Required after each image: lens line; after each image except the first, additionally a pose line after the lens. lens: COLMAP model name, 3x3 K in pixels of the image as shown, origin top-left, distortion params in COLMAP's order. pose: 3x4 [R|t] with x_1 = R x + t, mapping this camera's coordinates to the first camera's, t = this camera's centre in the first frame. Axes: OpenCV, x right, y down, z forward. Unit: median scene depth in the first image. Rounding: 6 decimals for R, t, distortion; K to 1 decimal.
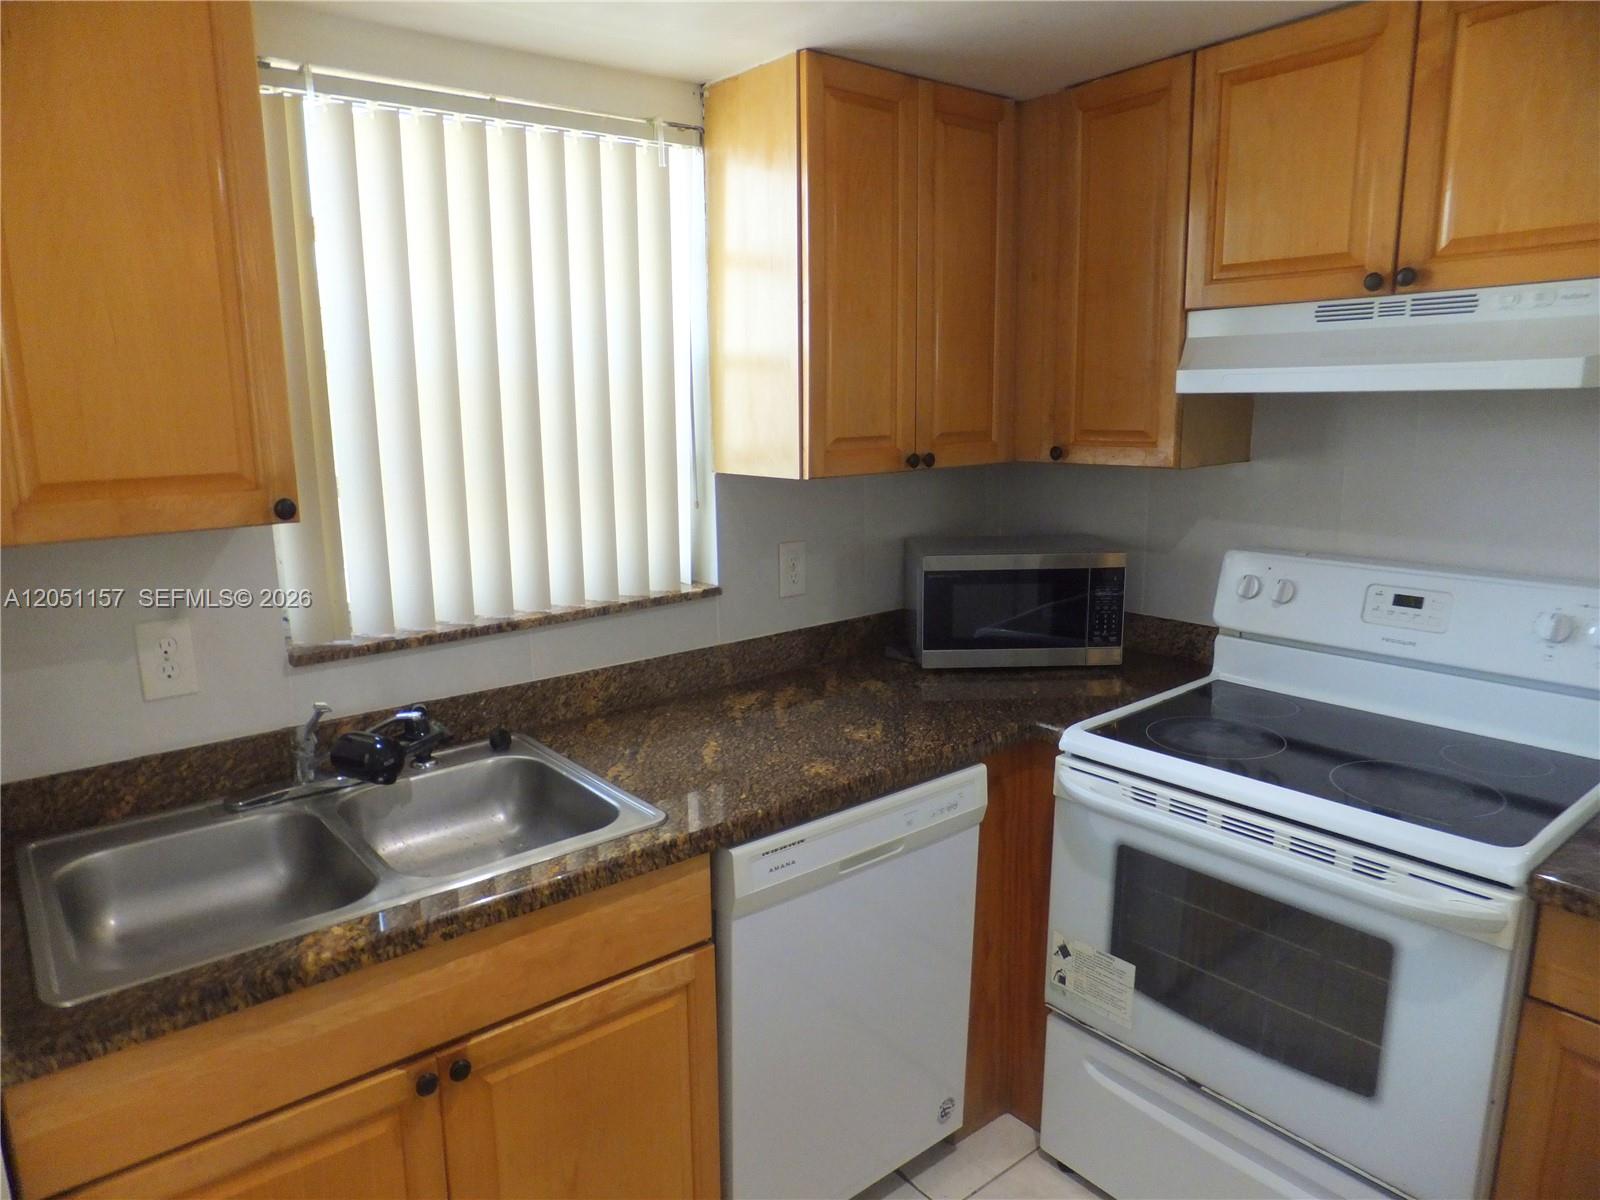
lens RADIAL K [[1050.0, 0, 761.2], [0, 1050.0, 605.1], [0, 0, 1]] dist [-0.037658, 0.030134]
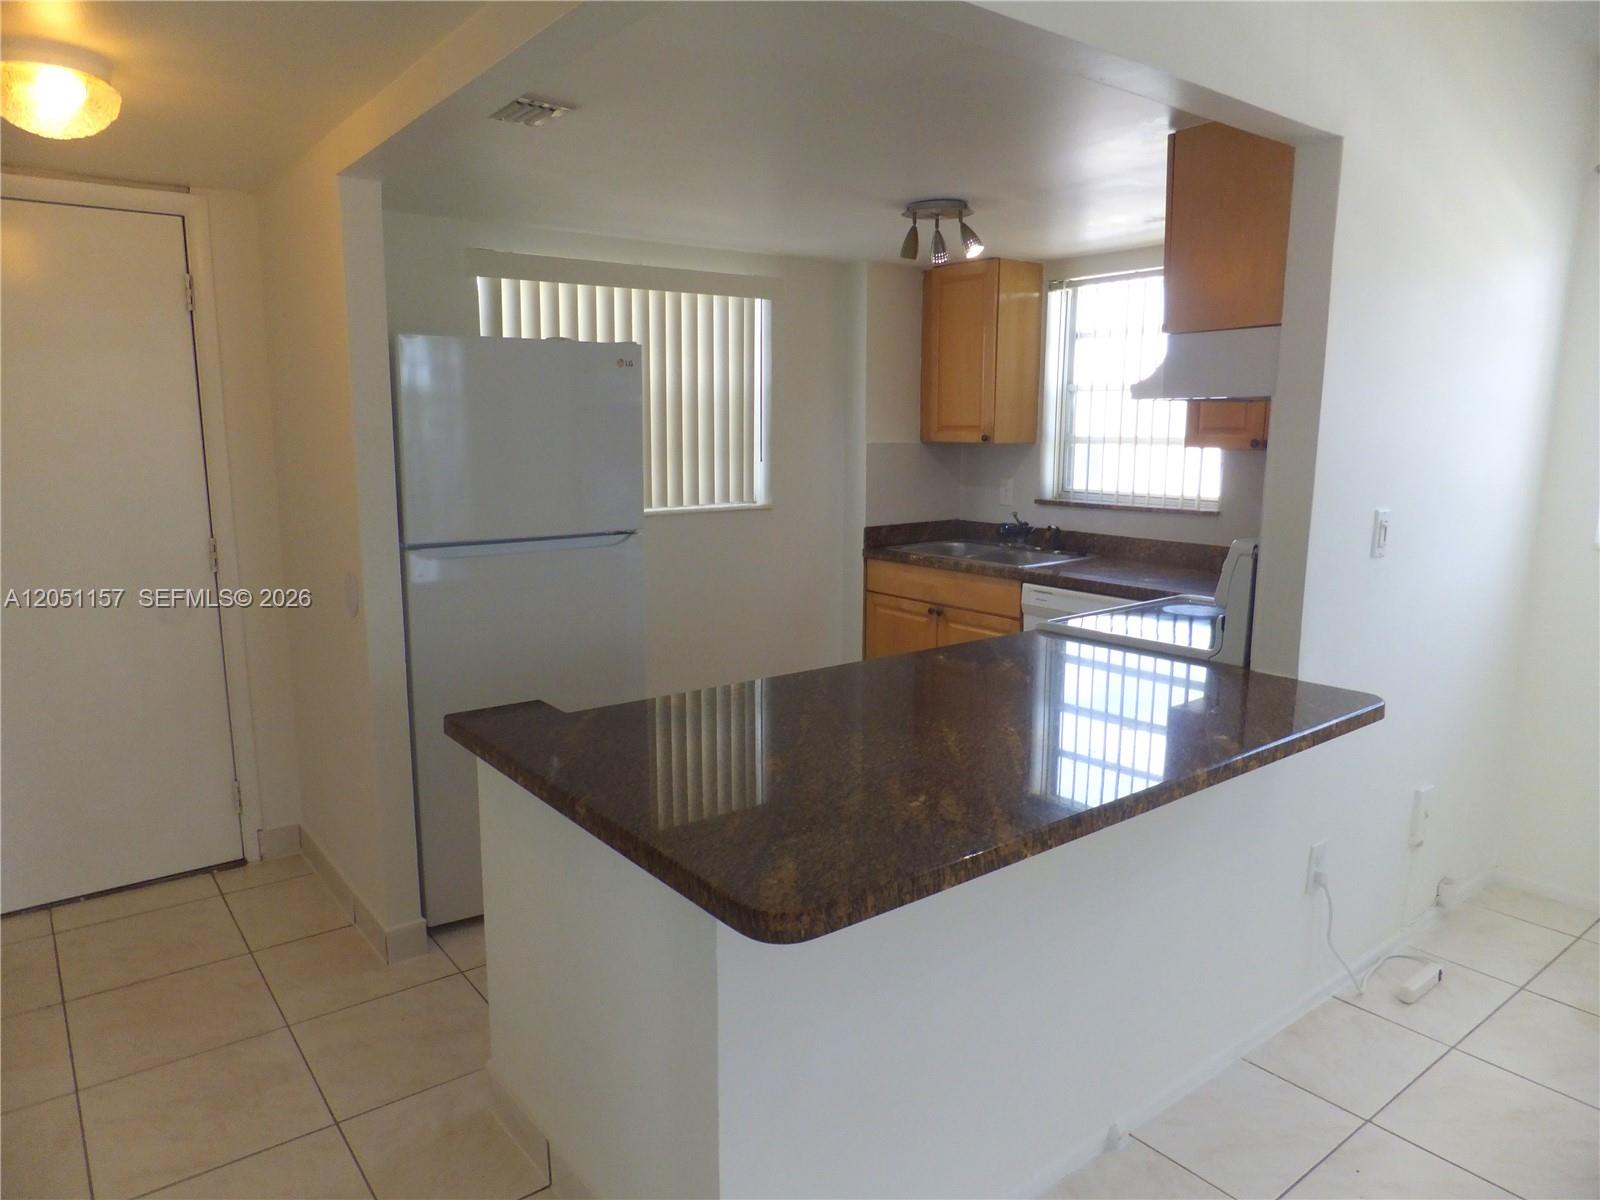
lens RADIAL K [[1050.0, 0, 793.9], [0, 1050.0, 612.7], [0, 0, 1]] dist [-0.037658, 0.030134]
pose [[0.005156, 0.198491, -0.980089, 2.055717], [-0.199557, 0.960592, 0.193492, -0.062420], [0.979873, 0.194586, 0.044563, 0.302823]]
